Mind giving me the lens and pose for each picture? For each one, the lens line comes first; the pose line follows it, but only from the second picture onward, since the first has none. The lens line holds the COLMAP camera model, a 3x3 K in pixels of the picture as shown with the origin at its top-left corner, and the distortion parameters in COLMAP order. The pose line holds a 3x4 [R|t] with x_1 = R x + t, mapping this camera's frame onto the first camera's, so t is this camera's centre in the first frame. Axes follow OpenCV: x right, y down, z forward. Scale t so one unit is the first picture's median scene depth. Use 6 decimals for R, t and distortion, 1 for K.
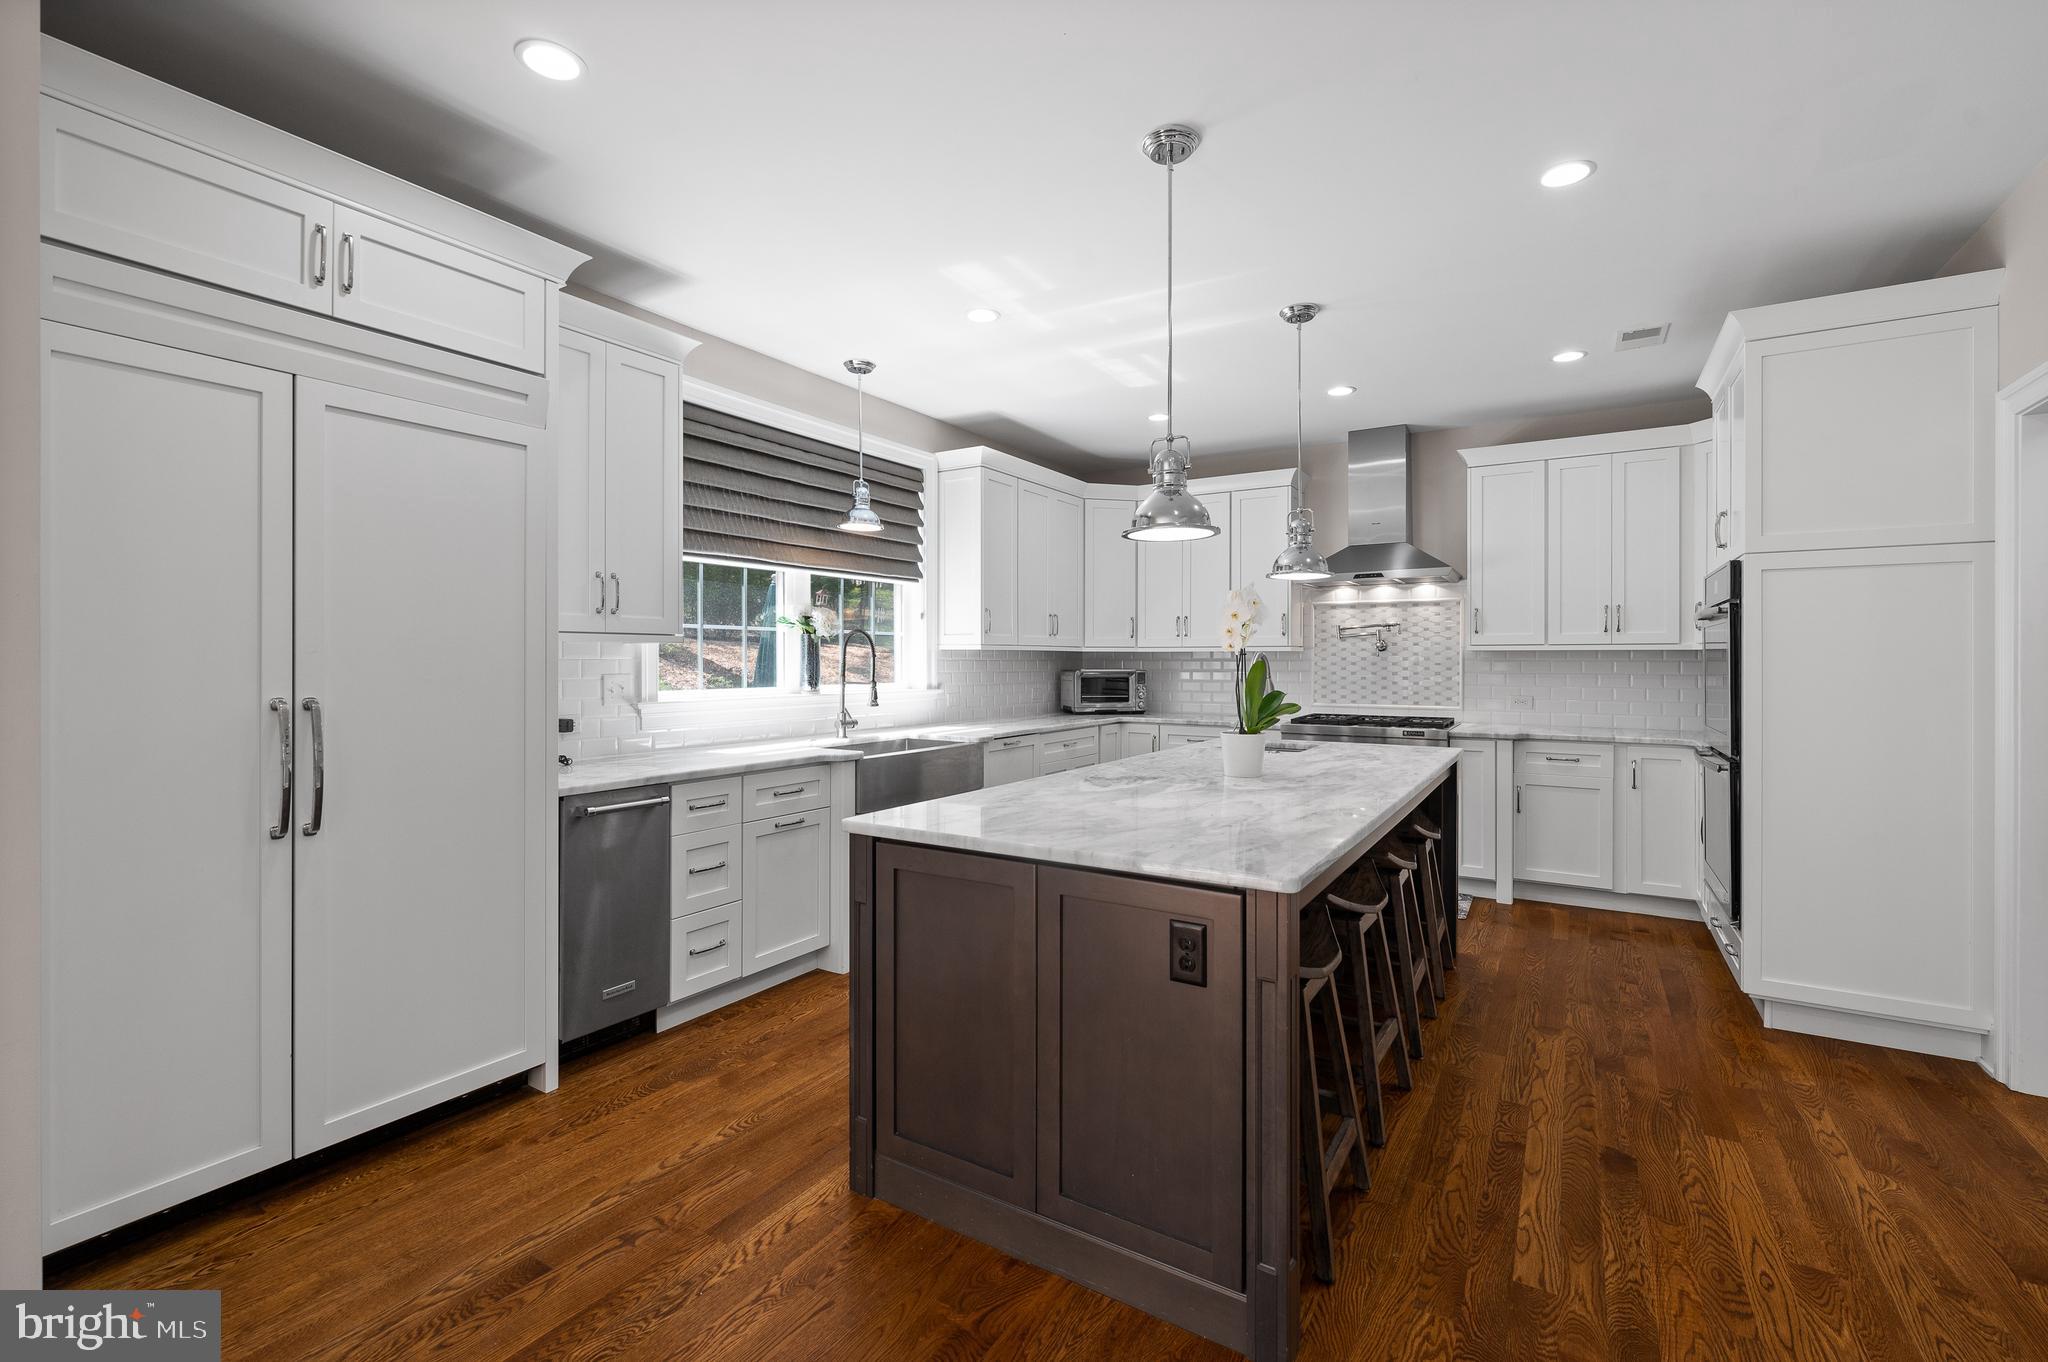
lens RADIAL K [[889.7, 0, 1018.1], [0, 889.7, 663.6], [0, 0, 1]] dist [-0.000502, -0.000040]
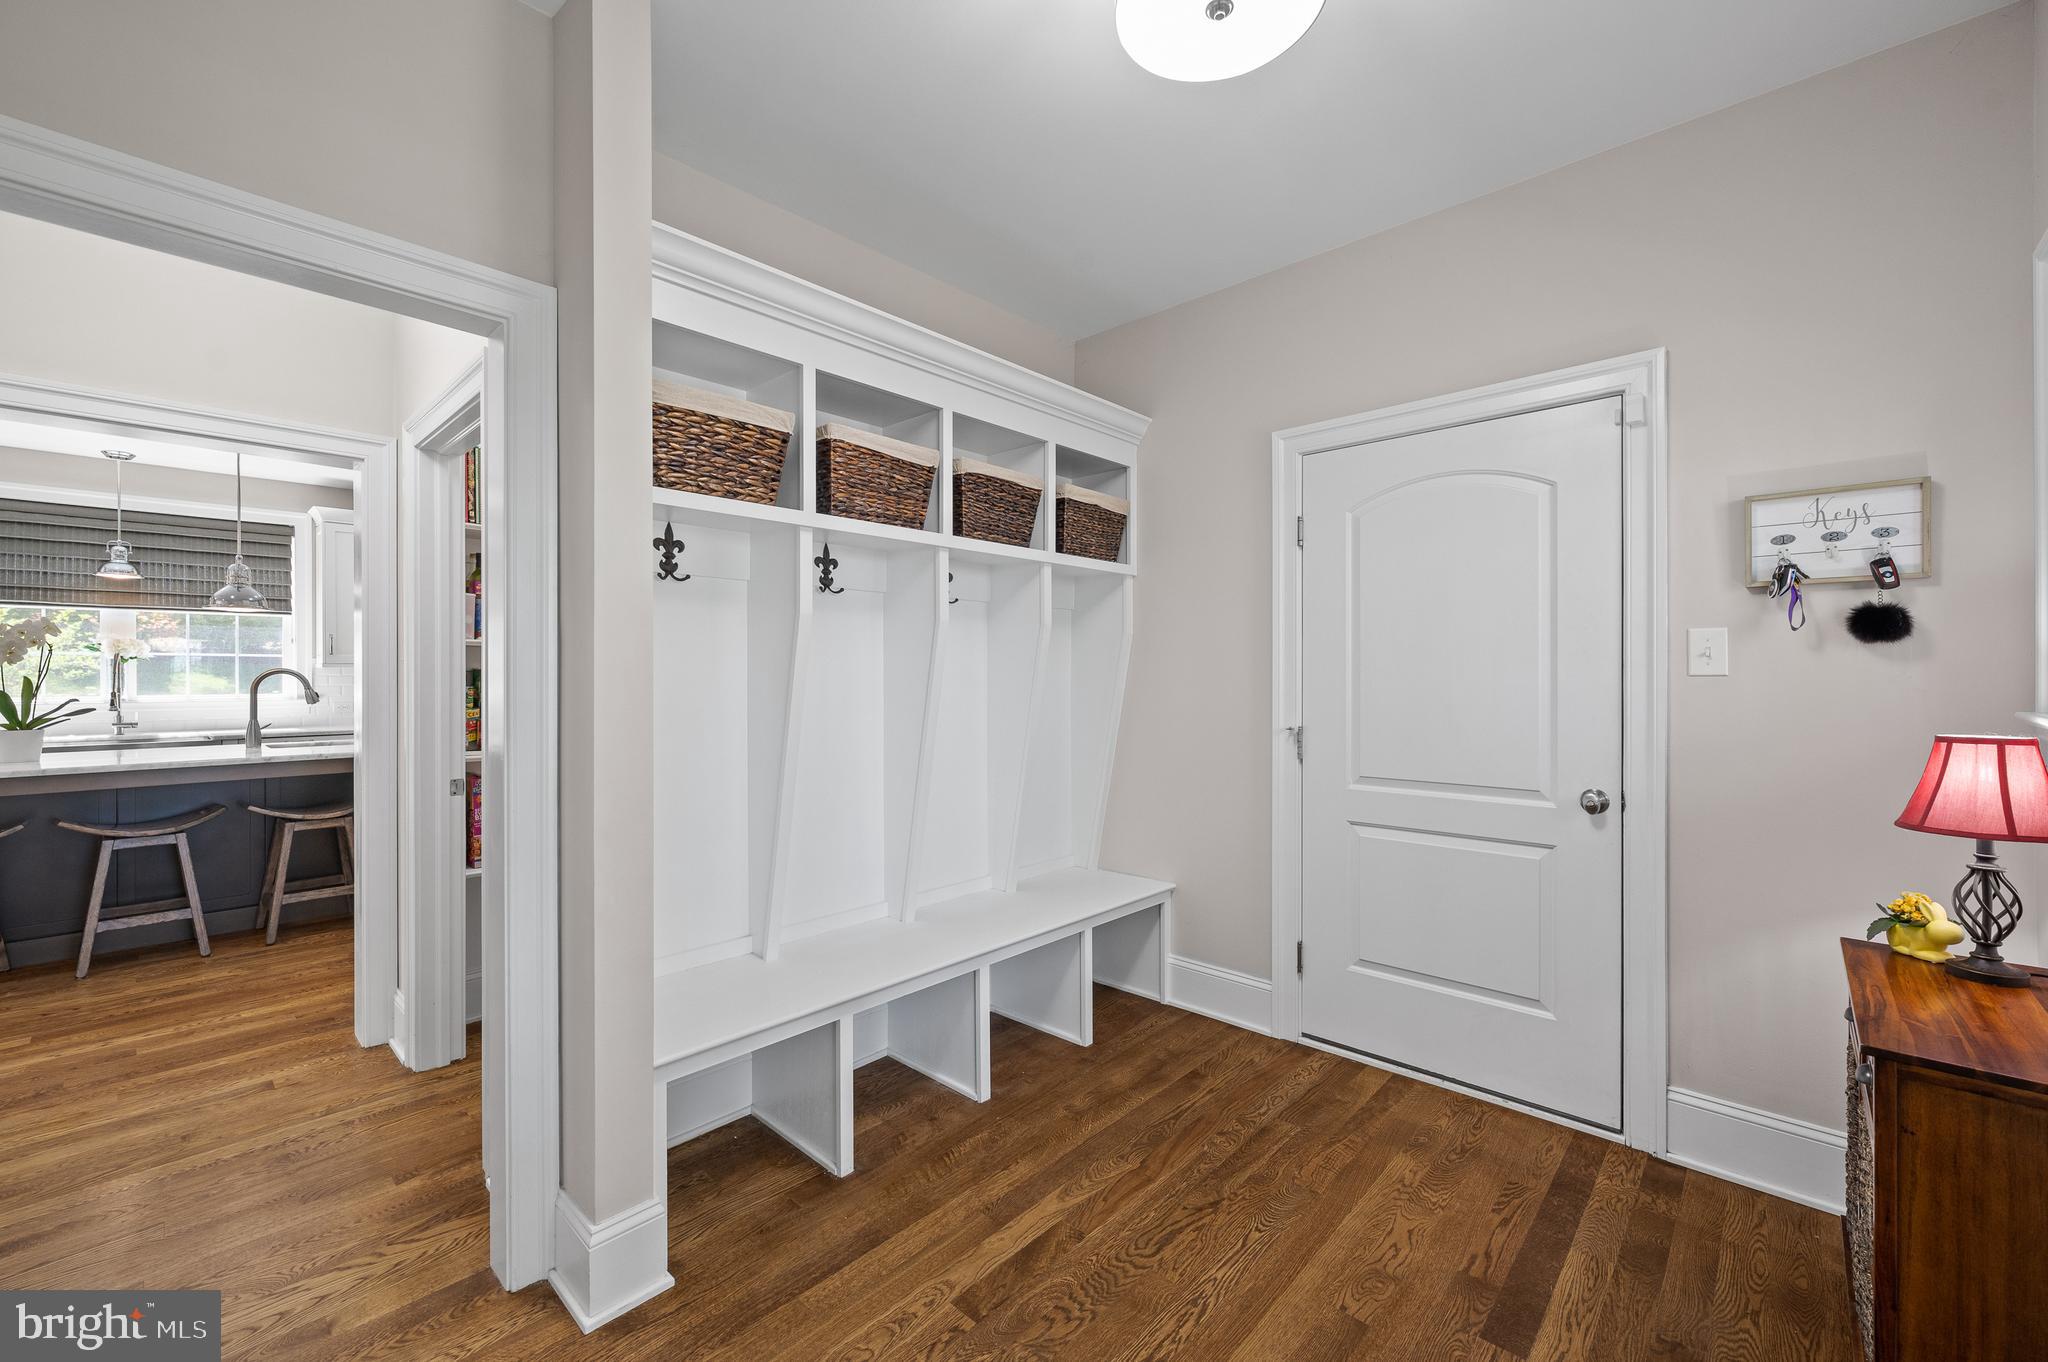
lens RADIAL K [[823.8, 0, 1023.7], [0, 823.8, 684.2], [0, 0, 1]] dist [-0.001929, 0.000160]
pose [[0.982636, -0.001170, -0.185538, 1.060094], [0.002363, 0.999978, 0.006207, 0.002431], [0.185527, -0.006538, 0.982617, 0.036620]]
